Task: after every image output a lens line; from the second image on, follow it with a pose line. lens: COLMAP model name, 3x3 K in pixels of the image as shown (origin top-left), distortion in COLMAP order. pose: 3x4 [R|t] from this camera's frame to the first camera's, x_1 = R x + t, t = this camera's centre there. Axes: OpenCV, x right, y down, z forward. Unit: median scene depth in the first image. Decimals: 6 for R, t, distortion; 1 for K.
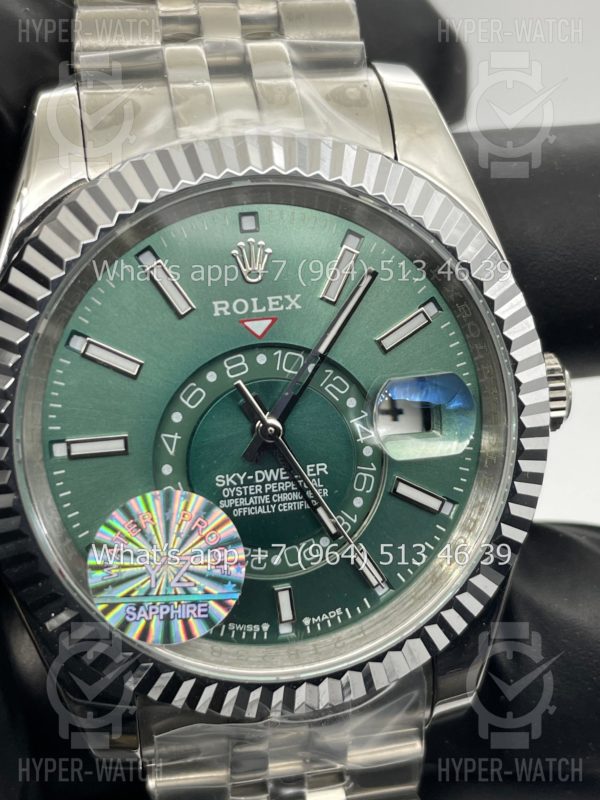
lens RADIAL K [[1260.1, 0, 298.7], [0, 1260.1, 396.2], [0, 0, 1]] dist [0.101106, 0.000000]
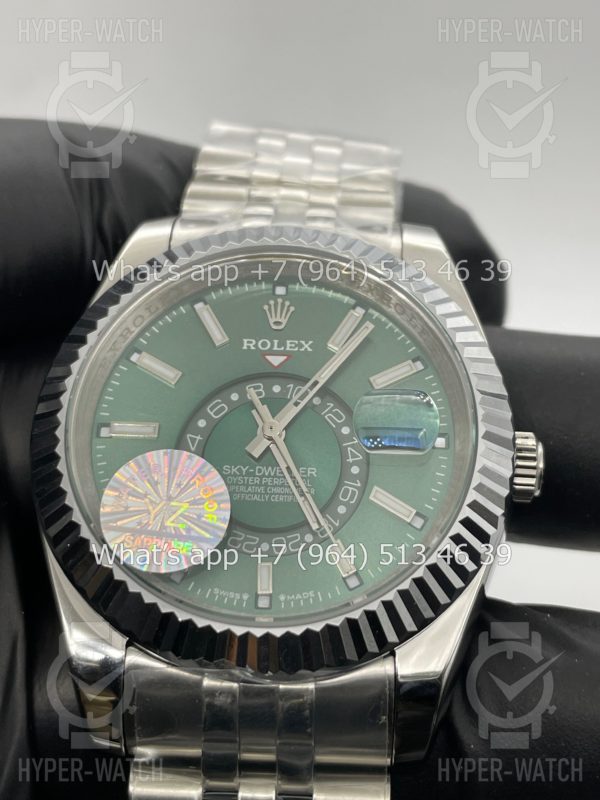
lens RADIAL K [[1260.1, 0, 299.7], [0, 1260.1, 406.9], [0, 0, 1]] dist [0.101106, 0.000000]
pose [[0.975565, 0.046941, -0.214636, 0.261320], [-0.143763, 0.875129, -0.462041, 0.559137], [0.166145, 0.481608, 0.860494, -0.057786]]
